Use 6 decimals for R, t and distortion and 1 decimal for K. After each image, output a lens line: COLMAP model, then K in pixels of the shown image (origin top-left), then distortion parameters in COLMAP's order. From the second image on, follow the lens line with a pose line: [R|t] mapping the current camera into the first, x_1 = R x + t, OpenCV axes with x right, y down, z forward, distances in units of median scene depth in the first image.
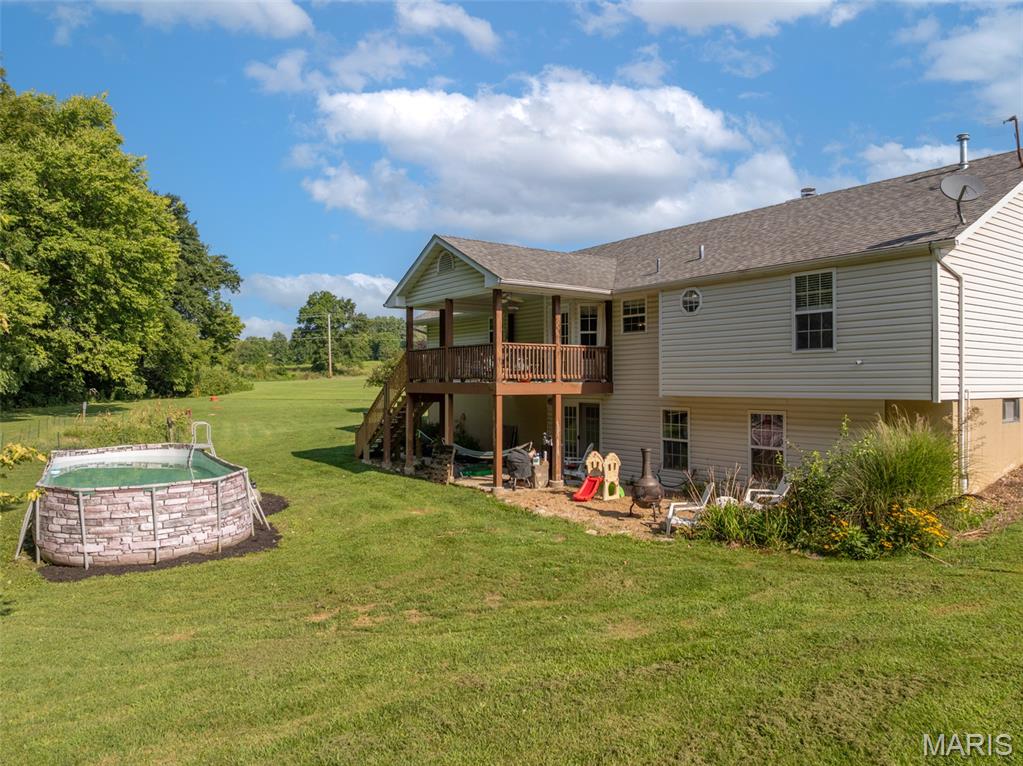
lens RADIAL K [[719.1, 0, 516.7], [0, 719.1, 376.0], [0, 0, 1]] dist [-0.036801, 0.001312]
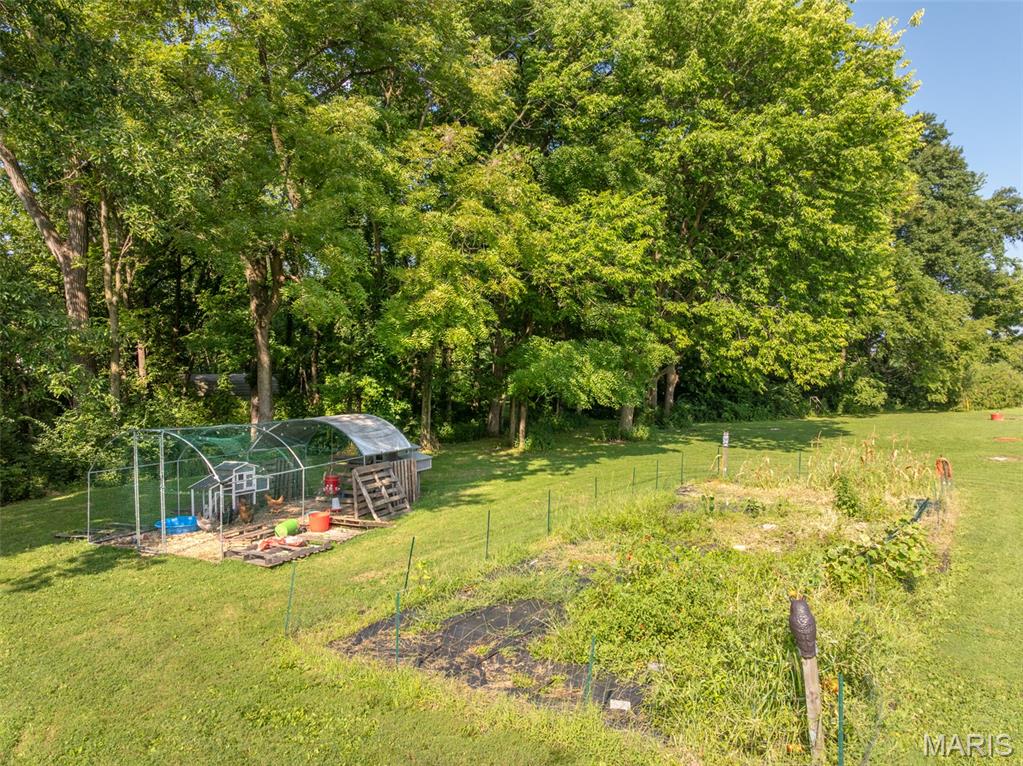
lens RADIAL K [[719.1, 0, 516.7], [0, 719.1, 376.0], [0, 0, 1]] dist [-0.036801, 0.001312]
pose [[0.549689, -0.008352, -0.835328, -0.232354], [0.005880, 0.999964, -0.006129, -0.000968], [0.835349, -0.001542, 0.549718, 0.524407]]
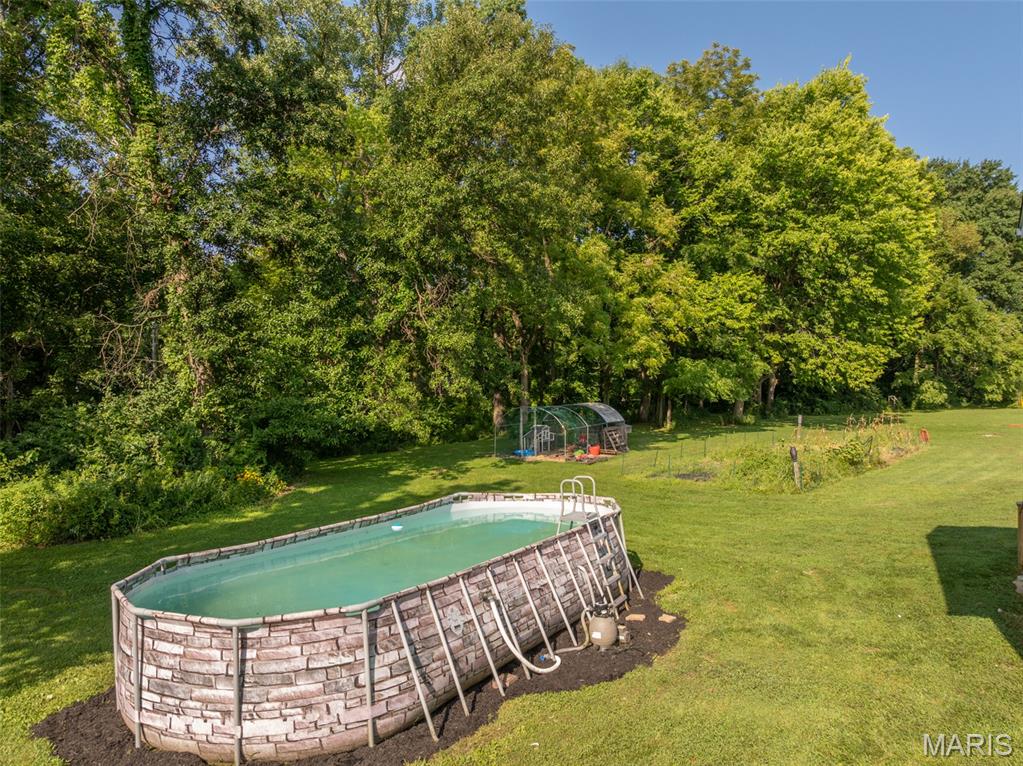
lens RADIAL K [[714.4, 0, 508.6], [0, 714.4, 380.5], [0, 0, 1]] dist [-0.045921, -0.000302]
pose [[0.413995, -0.002404, -0.910276, 0.030387], [0.005350, 0.999986, -0.000208, -0.006525], [0.910263, -0.004784, 0.414002, 0.278484]]
